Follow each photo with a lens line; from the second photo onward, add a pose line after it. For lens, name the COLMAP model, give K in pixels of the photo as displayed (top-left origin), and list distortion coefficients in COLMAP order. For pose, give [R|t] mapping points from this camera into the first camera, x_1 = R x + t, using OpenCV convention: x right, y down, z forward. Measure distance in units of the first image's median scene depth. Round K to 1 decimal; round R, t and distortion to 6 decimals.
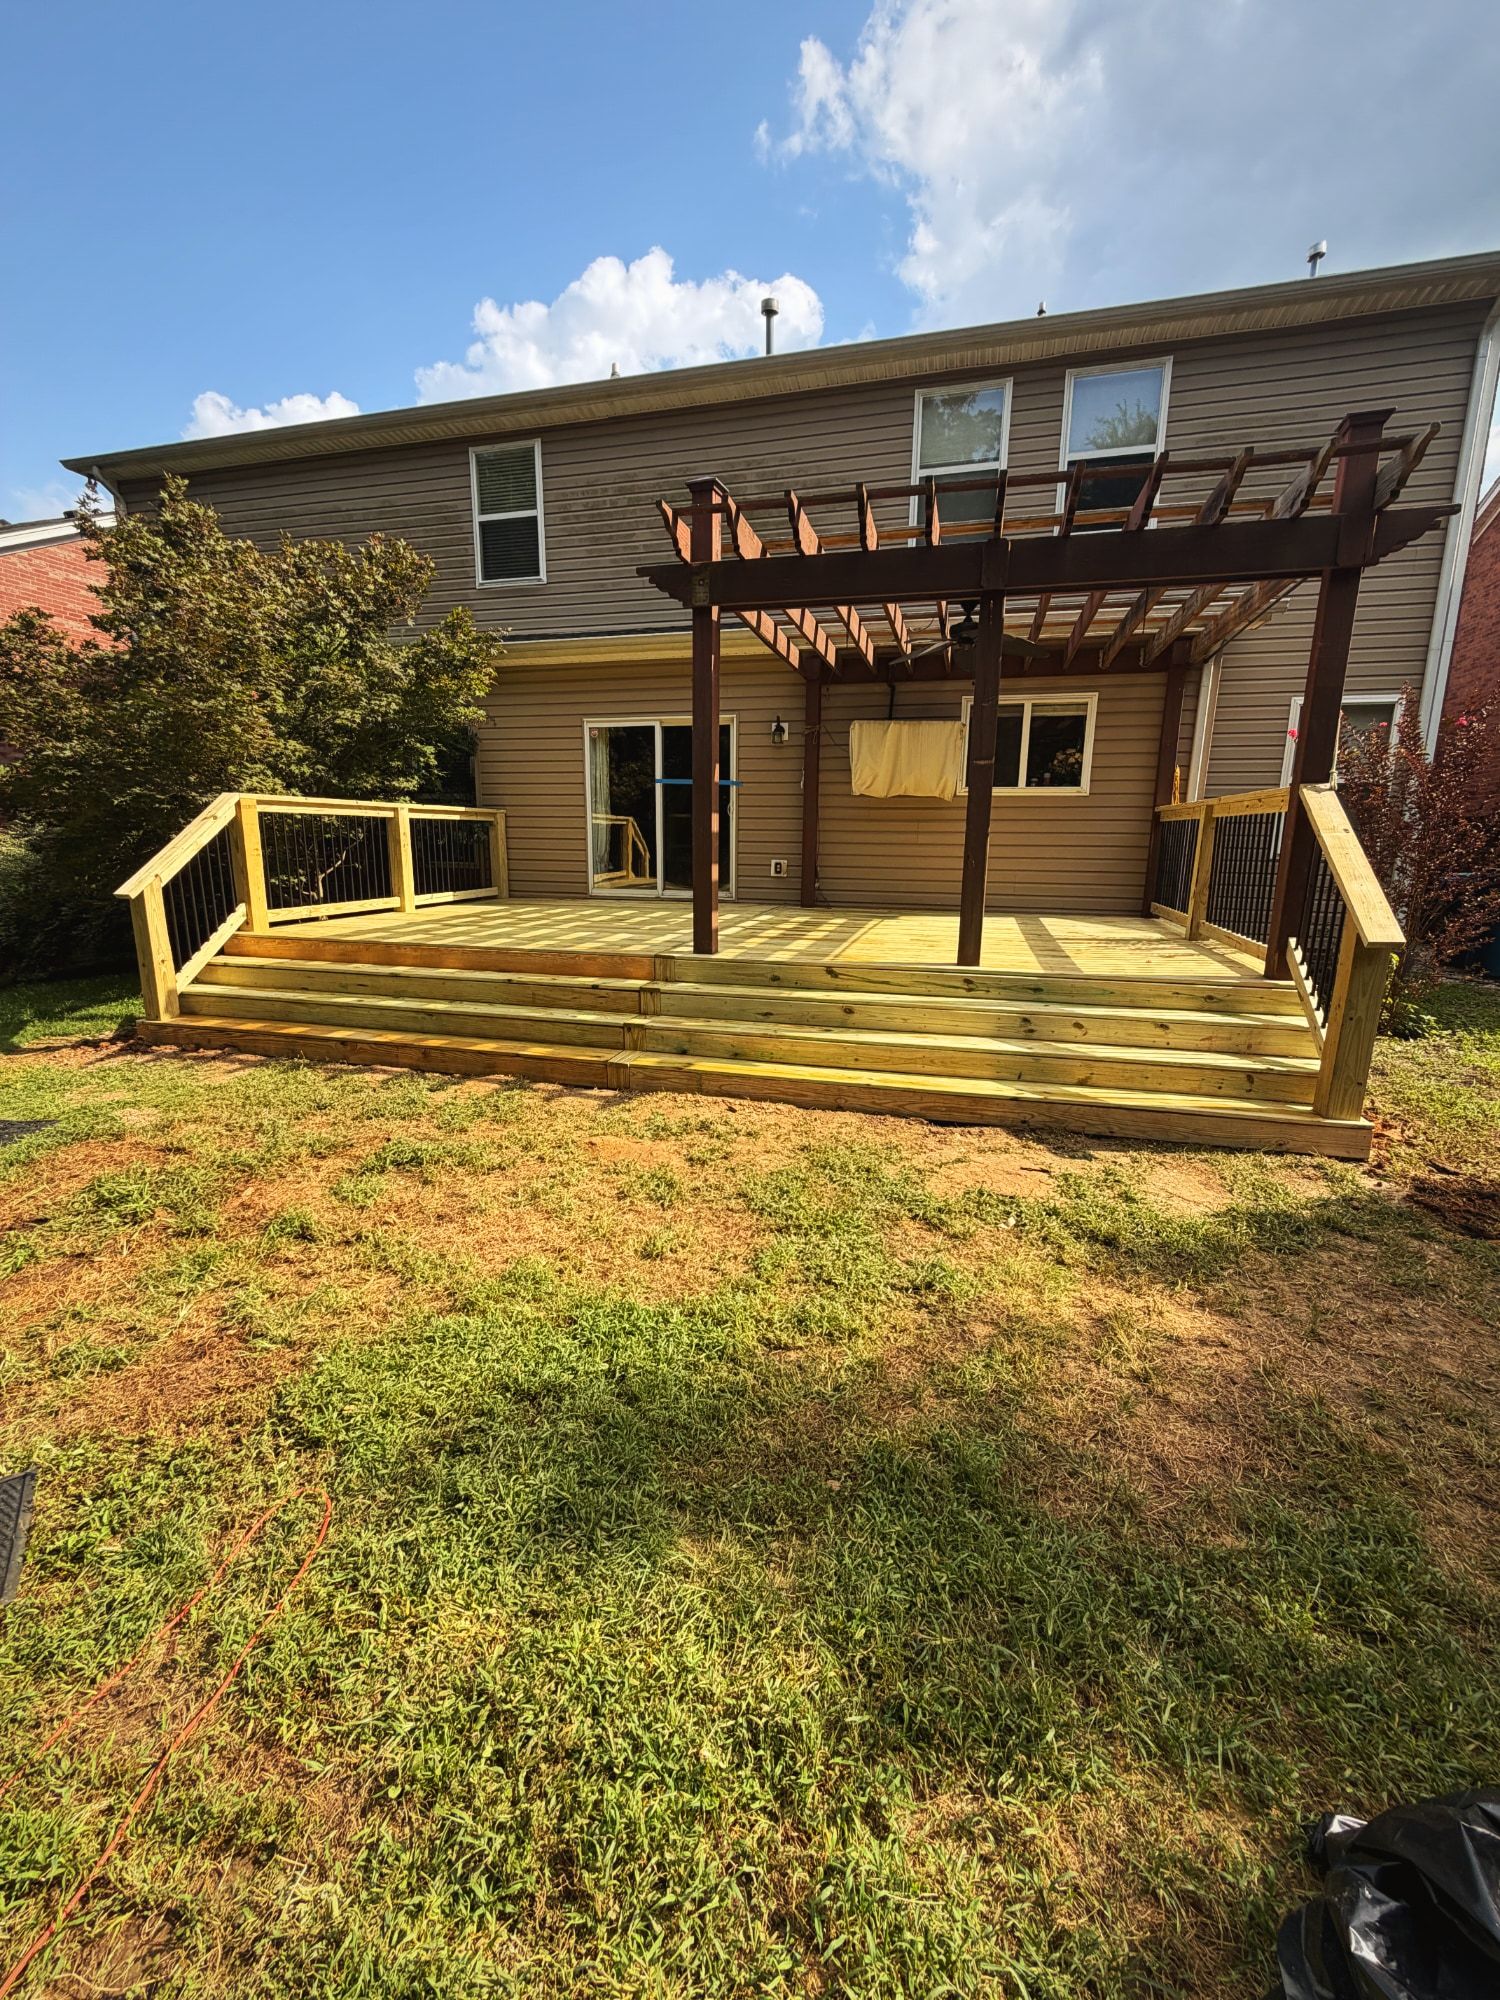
lens RADIAL K [[796.0, 0, 750.1], [0, 796.0, 993.8], [0, 0, 1]] dist [-0.001951, 0.000010]
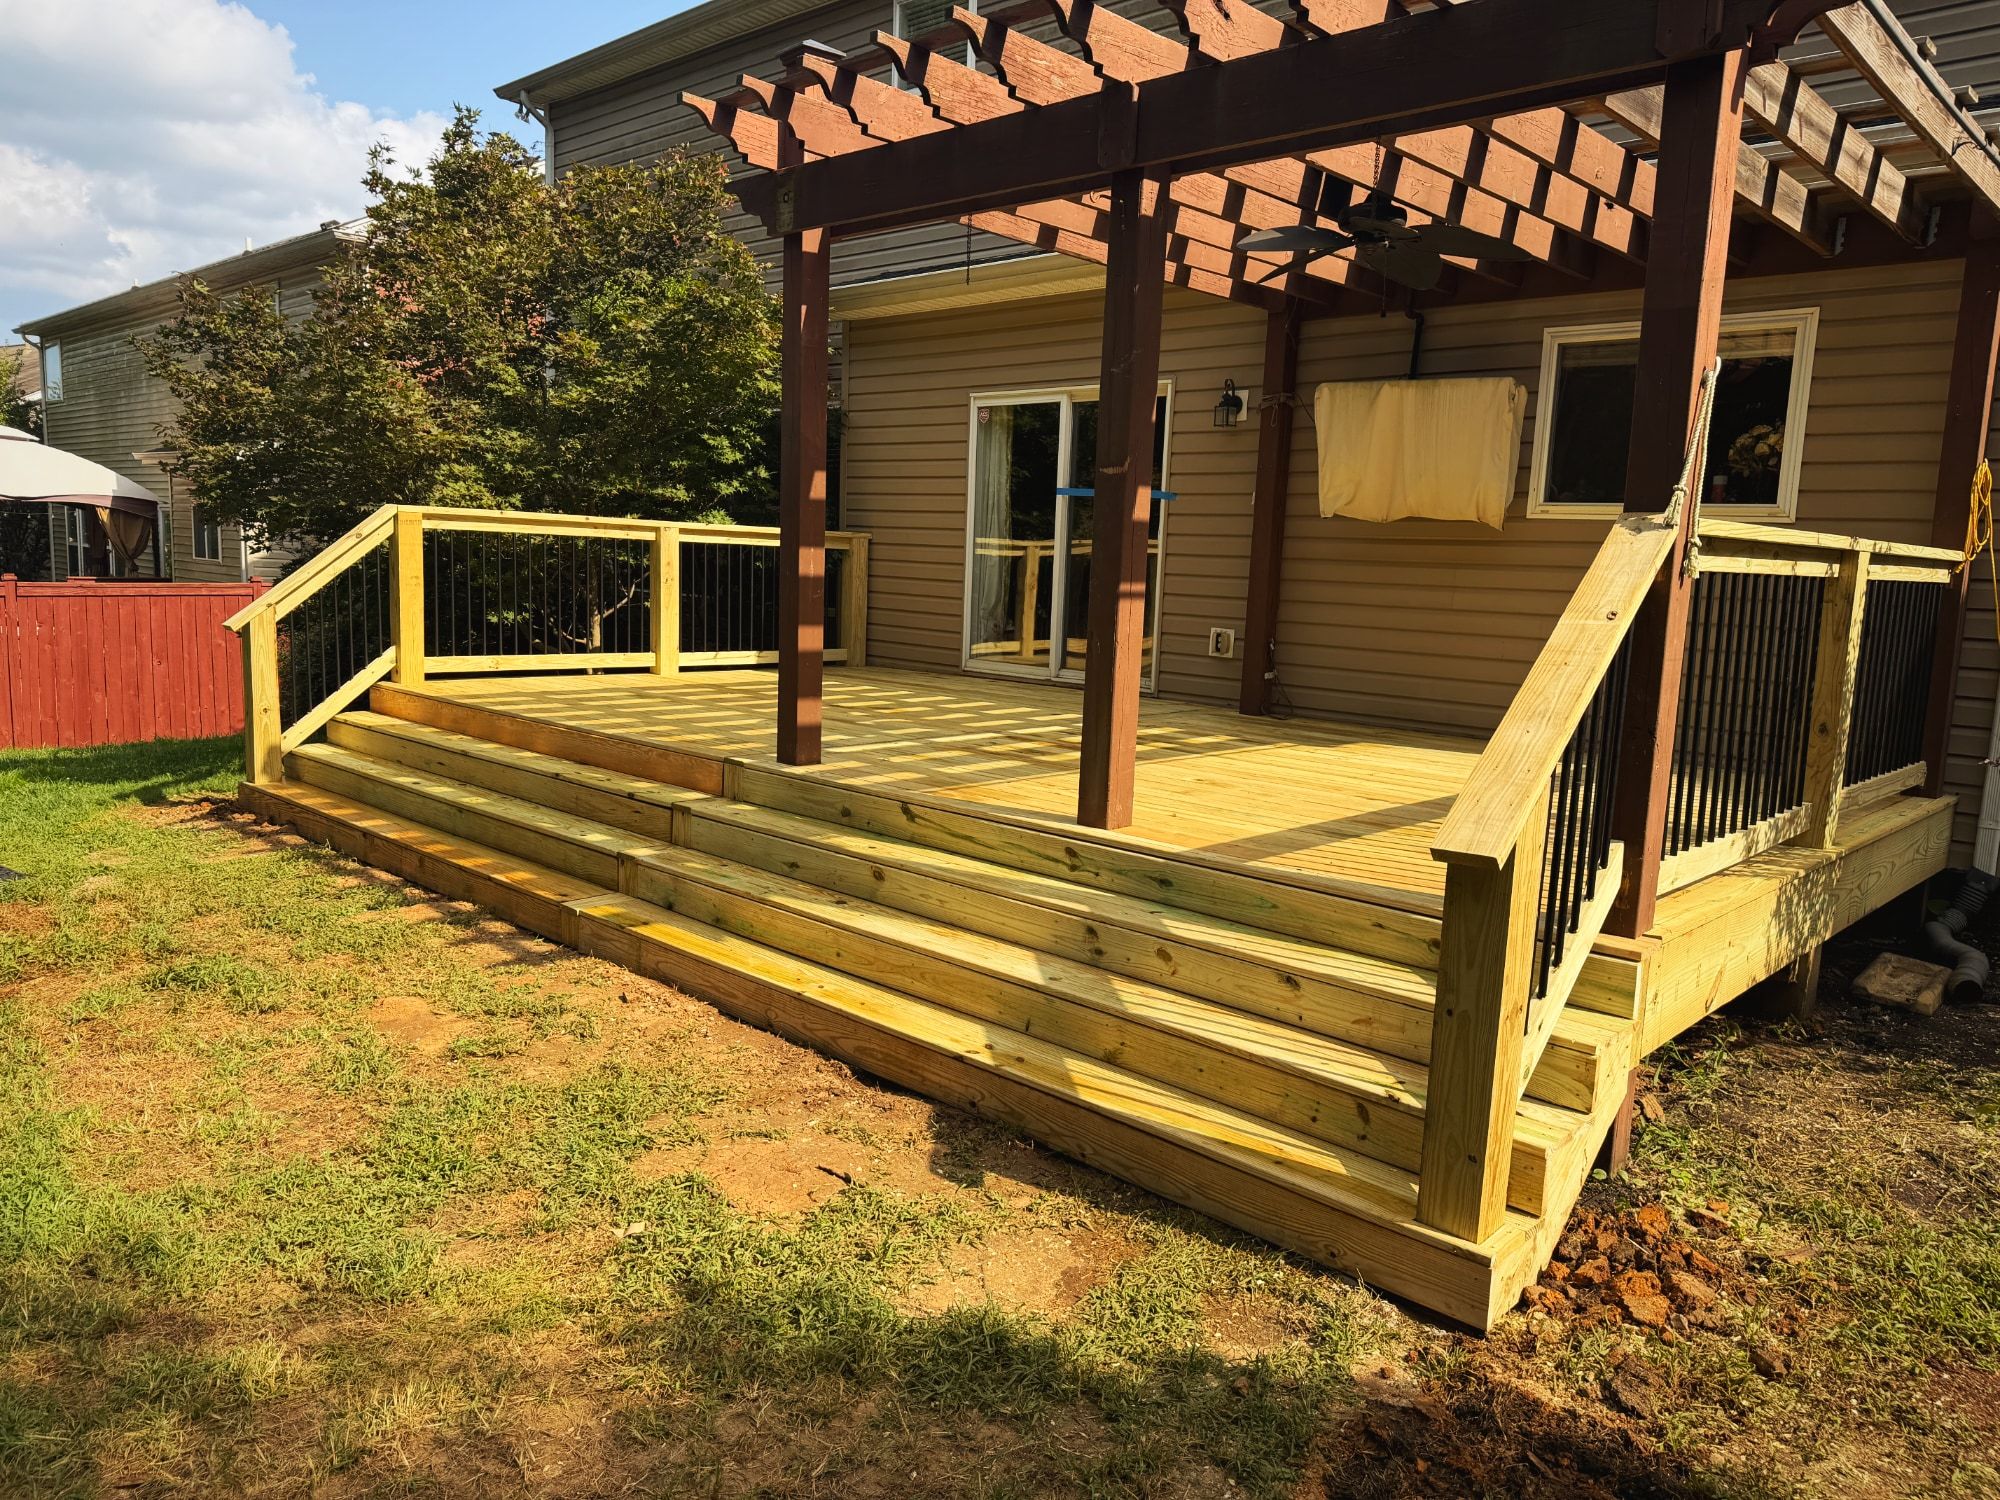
lens RADIAL K [[1396.9, 0, 1005.9], [0, 1396.9, 744.0], [0, 0, 1]] dist [0.051601, -0.057718]
pose [[0.879292, 0.086994, -0.468270, 0.603212], [-0.122007, 0.991513, -0.044899, -0.036177], [0.460390, 0.096611, 0.882444, 0.090603]]
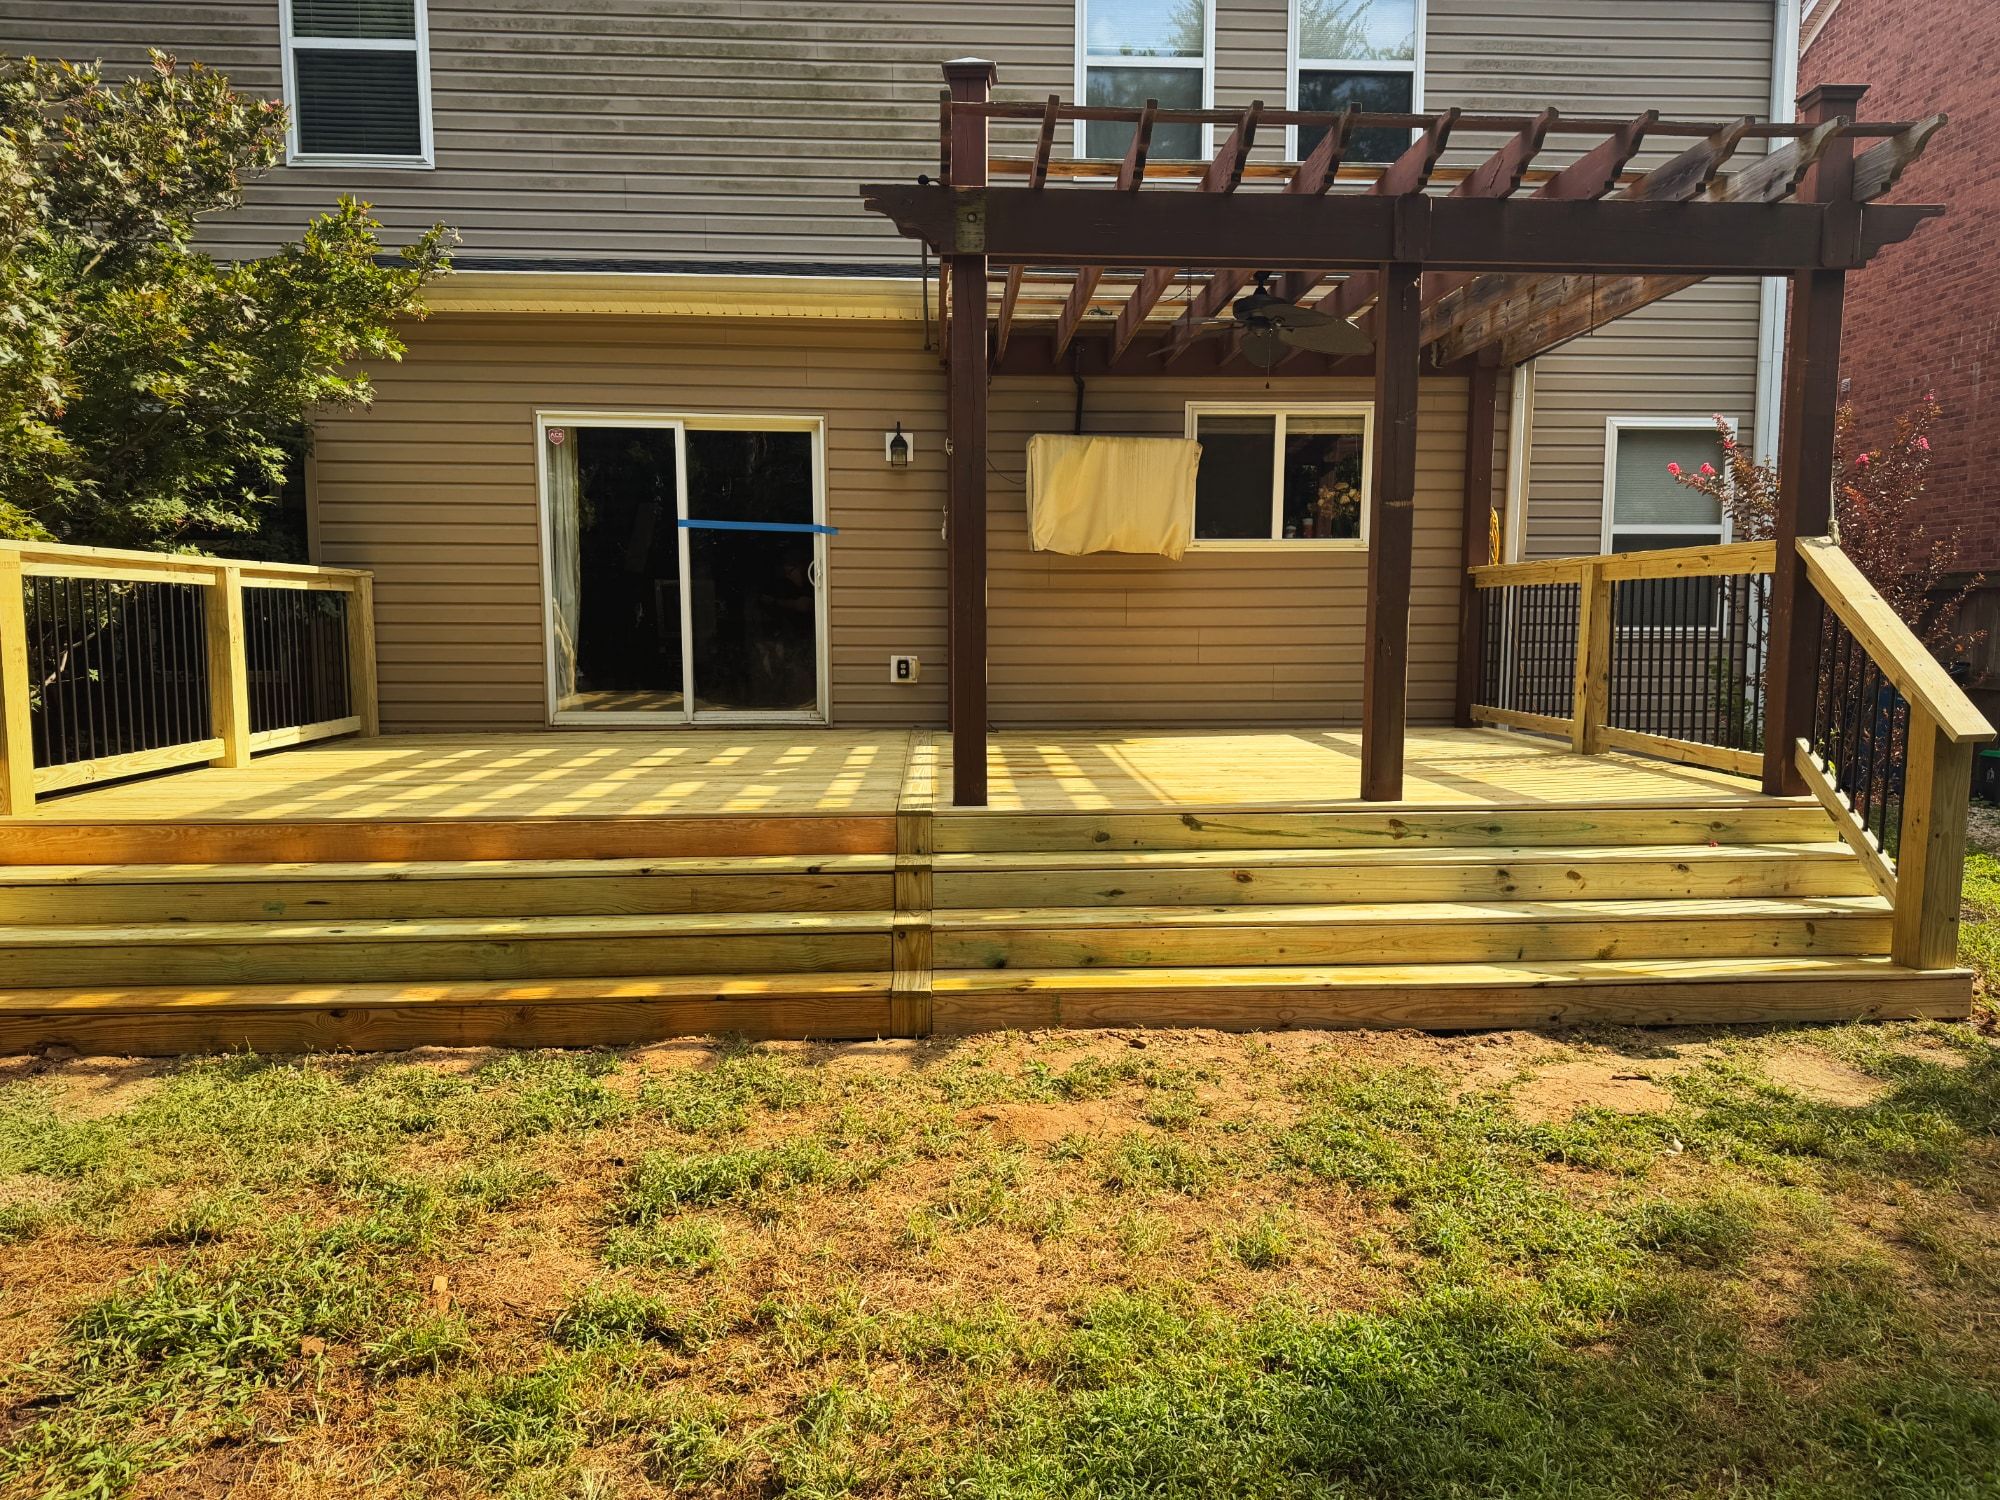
lens RADIAL K [[1396.9, 0, 1006.7], [0, 1396.9, 761.7], [0, 0, 1]] dist [0.051601, -0.057718]
pose [[0.949656, -0.041872, 0.310483, -0.354168], [0.070627, 0.994131, -0.081951, 0.005816], [-0.305229, 0.099753, 0.947040, -0.021464]]
